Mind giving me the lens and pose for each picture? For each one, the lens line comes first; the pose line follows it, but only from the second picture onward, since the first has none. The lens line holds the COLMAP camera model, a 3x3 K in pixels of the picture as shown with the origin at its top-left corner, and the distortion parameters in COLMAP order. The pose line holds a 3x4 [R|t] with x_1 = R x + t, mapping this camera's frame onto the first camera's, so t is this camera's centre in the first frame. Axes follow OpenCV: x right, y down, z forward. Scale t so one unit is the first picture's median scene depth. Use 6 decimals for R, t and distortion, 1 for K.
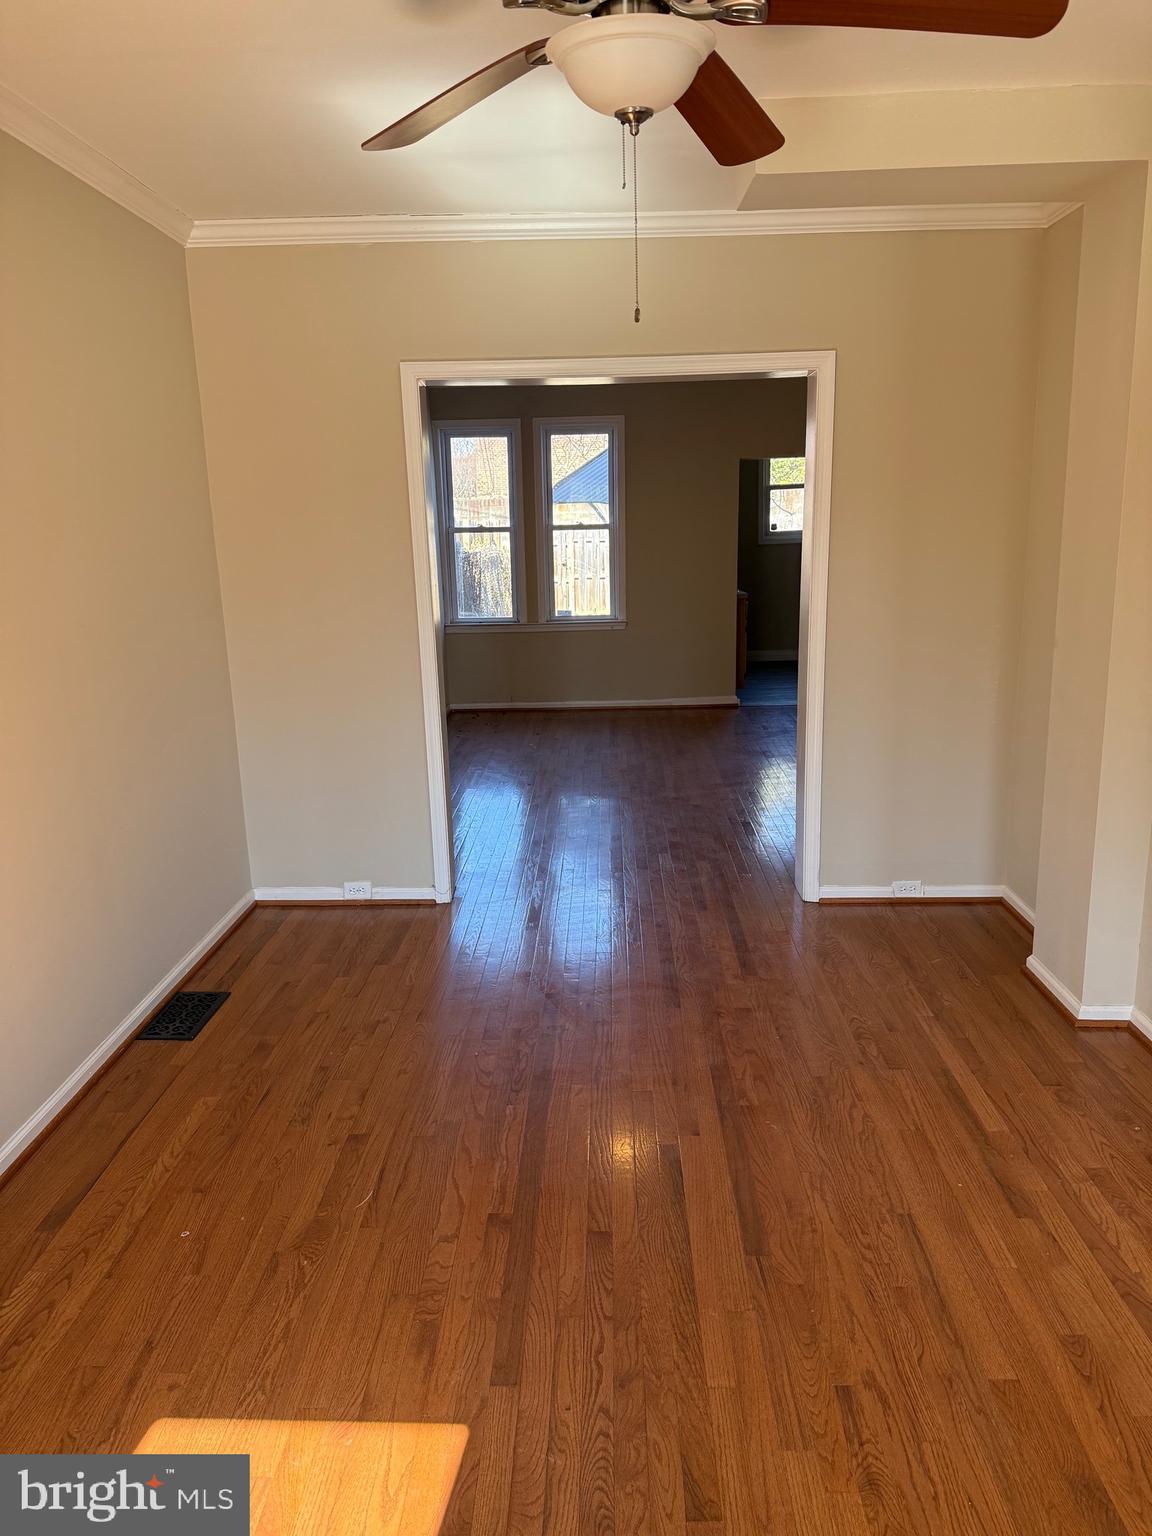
lens RADIAL K [[1068.8, 0, 577.5], [0, 1068.8, 772.4], [0, 0, 1]] dist [0.130692, -0.223231]
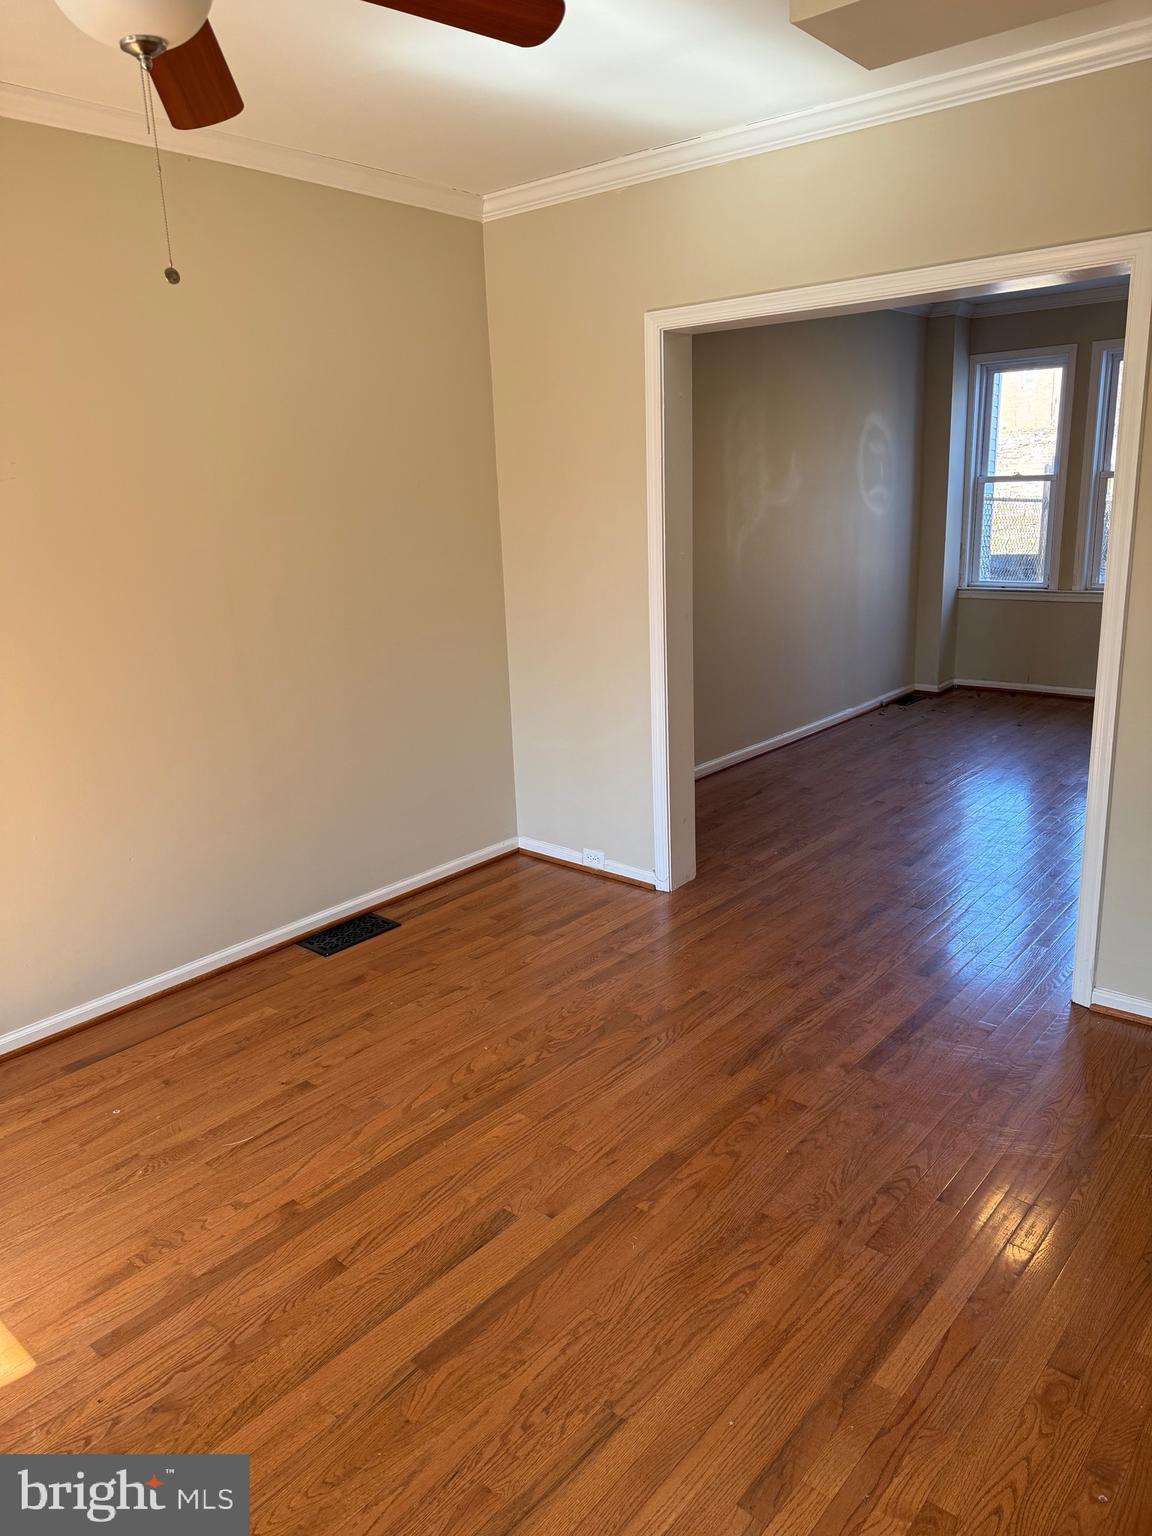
lens RADIAL K [[1073.5, 0, 580.4], [0, 1073.5, 763.9], [0, 0, 1]] dist [0.077301, -0.092692]
pose [[0.777005, 0.154759, -0.610175, 0.531472], [-0.128436, 0.987894, 0.087009, -0.086576], [0.616253, 0.010762, 0.787475, 0.295644]]
